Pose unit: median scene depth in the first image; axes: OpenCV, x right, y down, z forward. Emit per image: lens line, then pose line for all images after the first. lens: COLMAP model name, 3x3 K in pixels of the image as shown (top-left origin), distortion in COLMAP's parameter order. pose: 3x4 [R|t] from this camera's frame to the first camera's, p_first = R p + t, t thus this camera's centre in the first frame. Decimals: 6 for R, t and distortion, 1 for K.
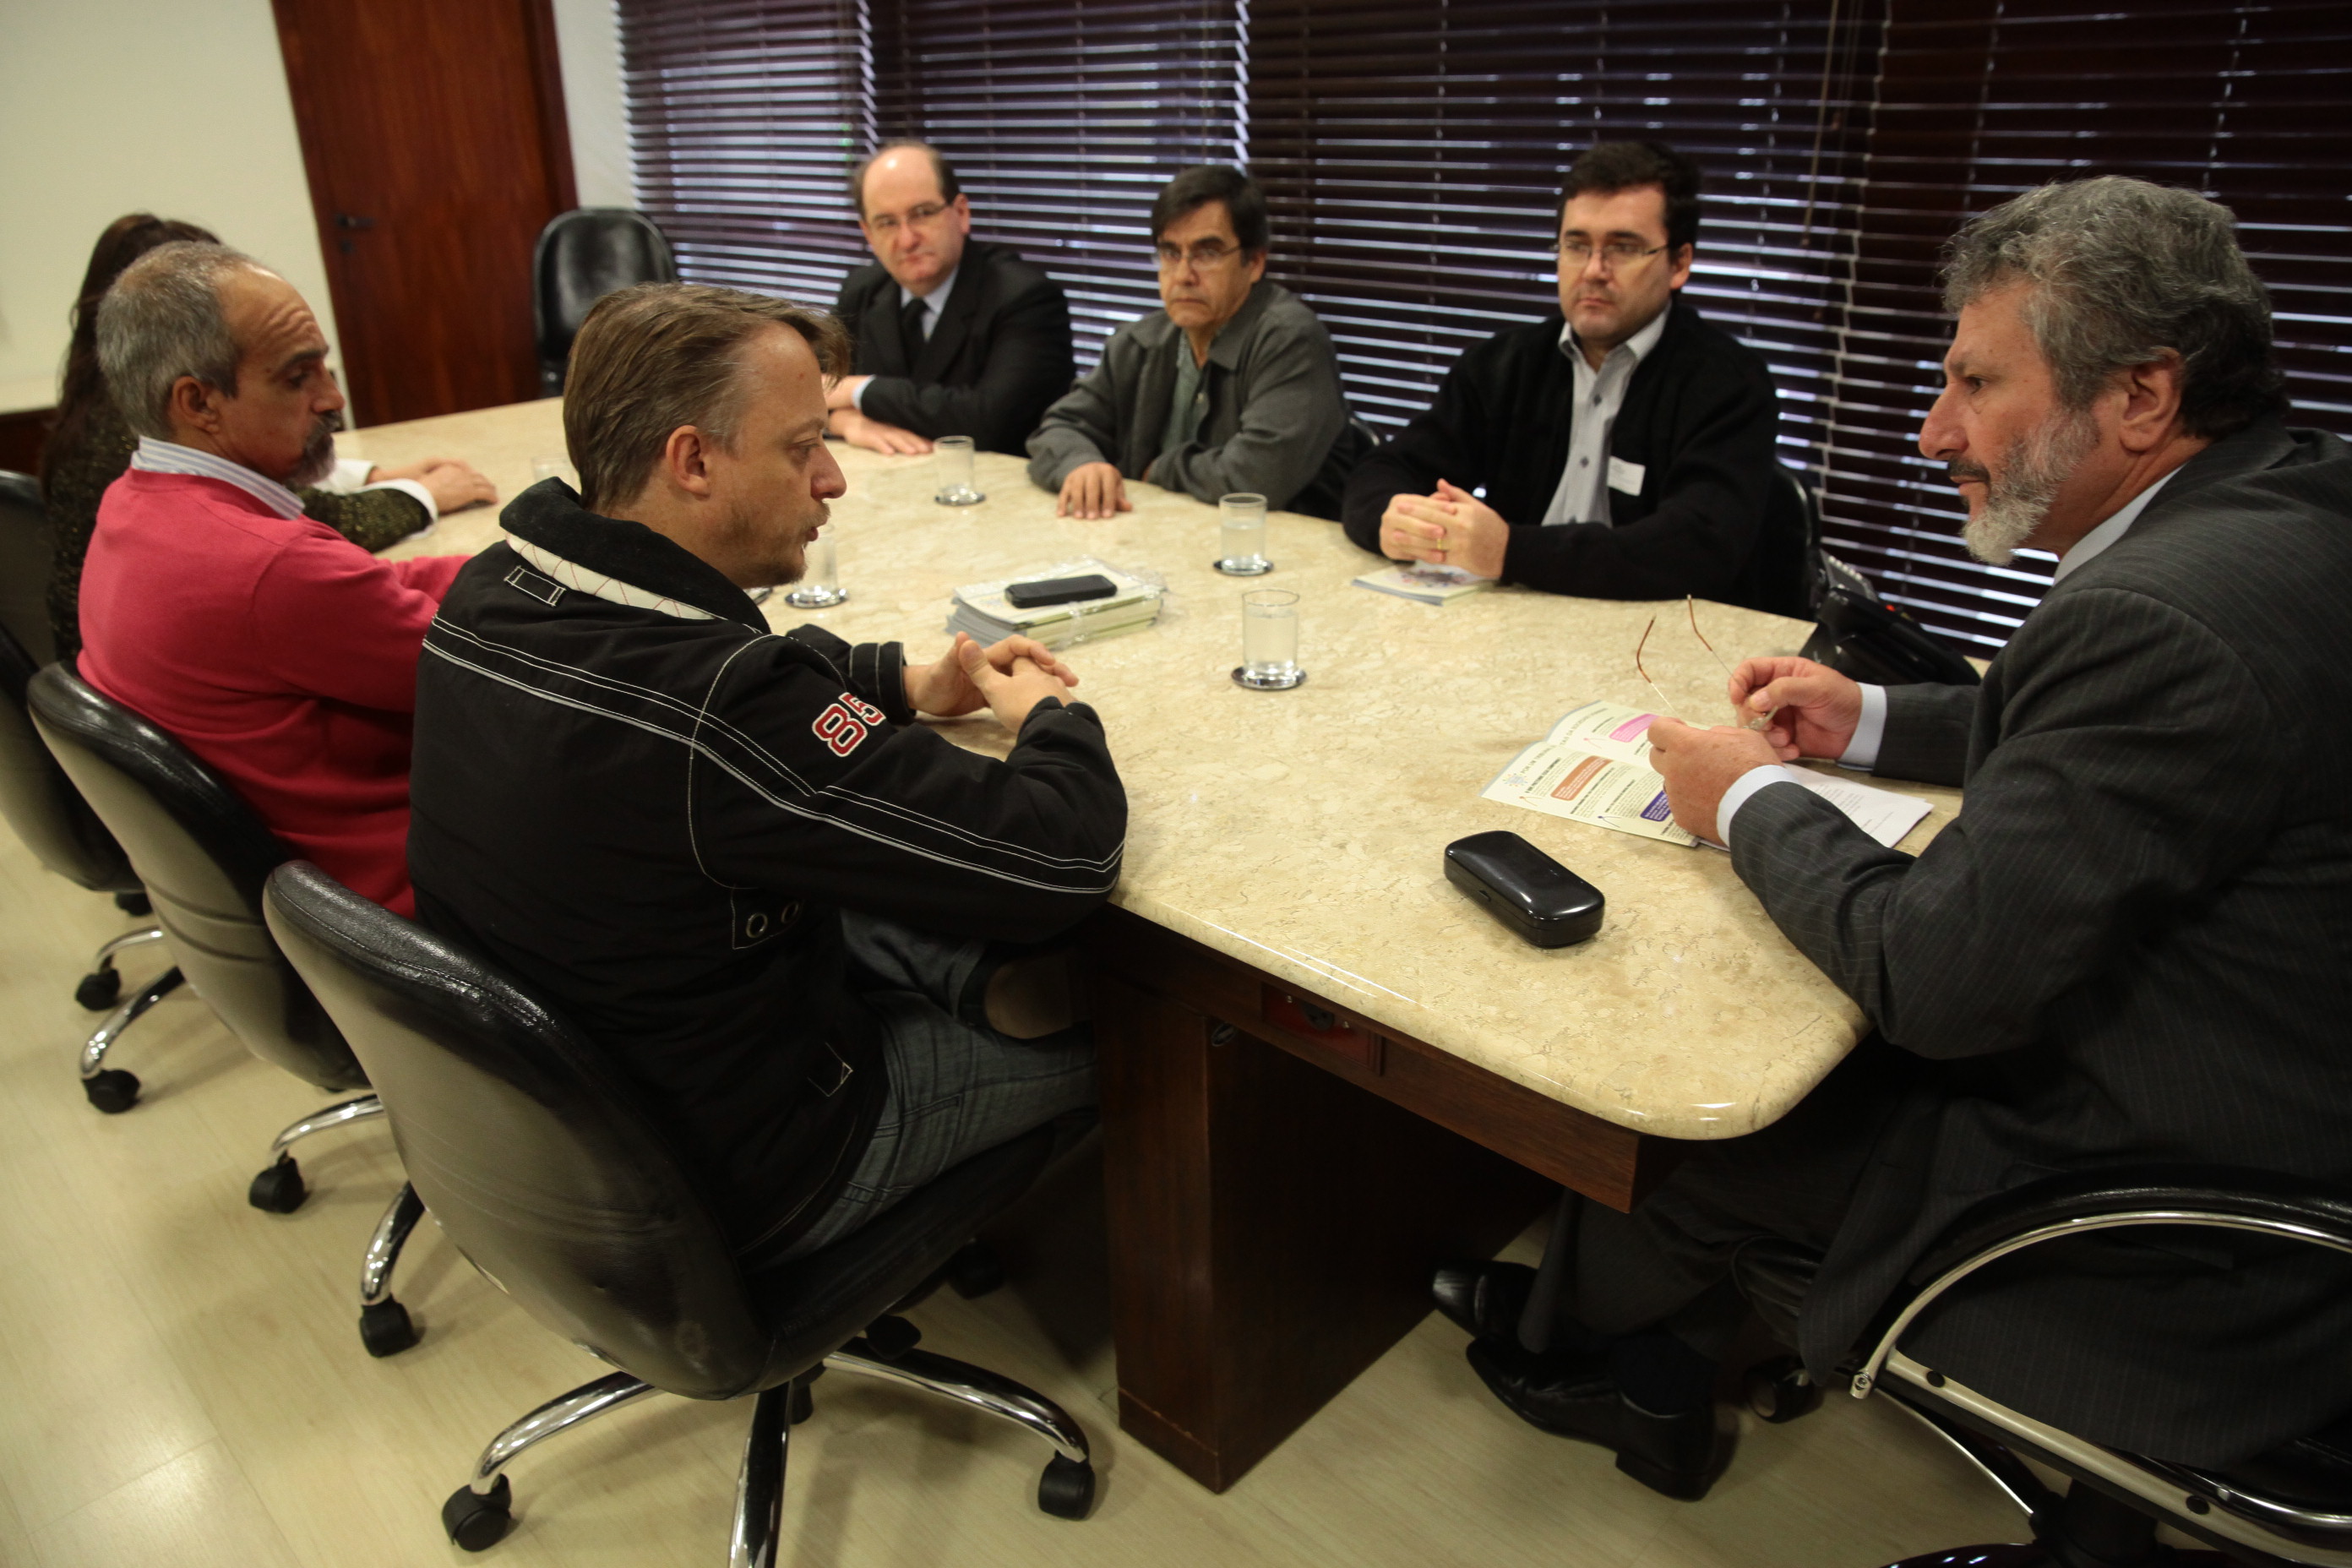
lens RADIAL K [[1625.5, 0, 1176.0], [0, 1625.5, 784.0], [0, 0, 1]] dist [-0.001974, 0.001685]
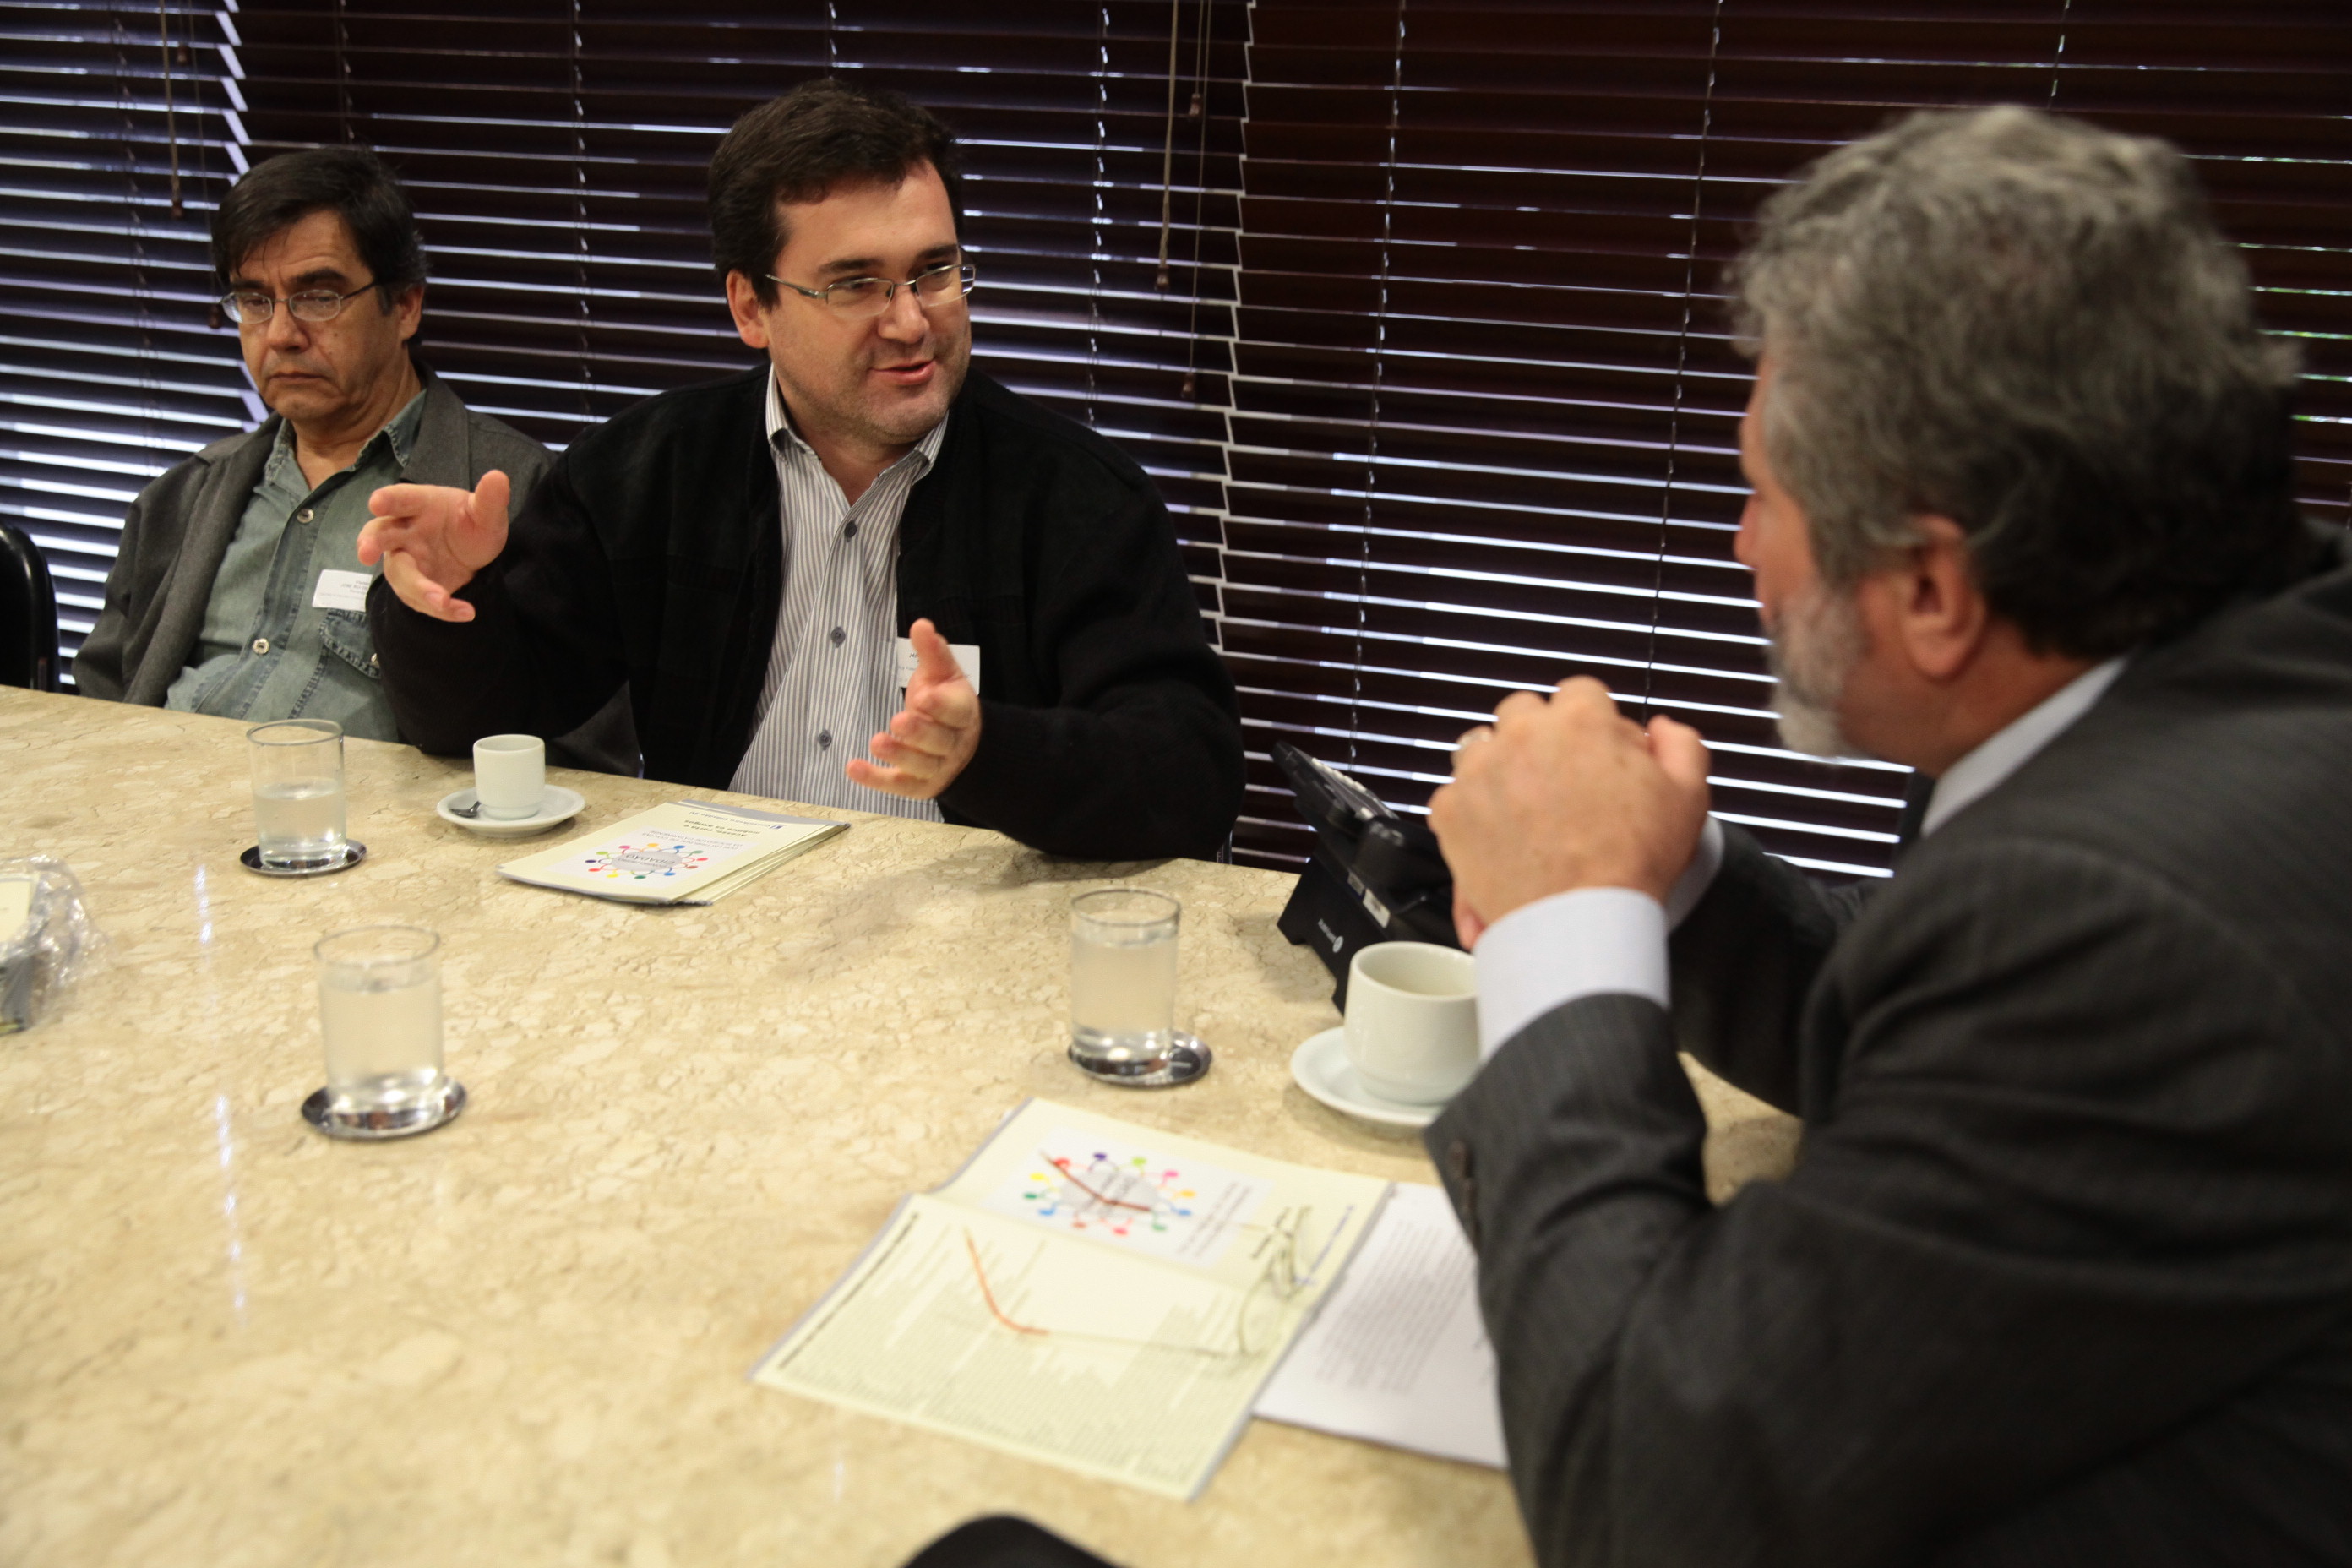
lens RADIAL K [[2247.0, 0, 1176.0], [0, 2247.0, 784.0], [0, 0, 1]] dist [-0.049356, 0.159341]
pose [[0.910985, -0.075606, 0.405450, 0.008793], [0.121801, 0.988526, -0.089333, -0.073531], [-0.394044, 0.130765, 0.909742, 0.293818]]
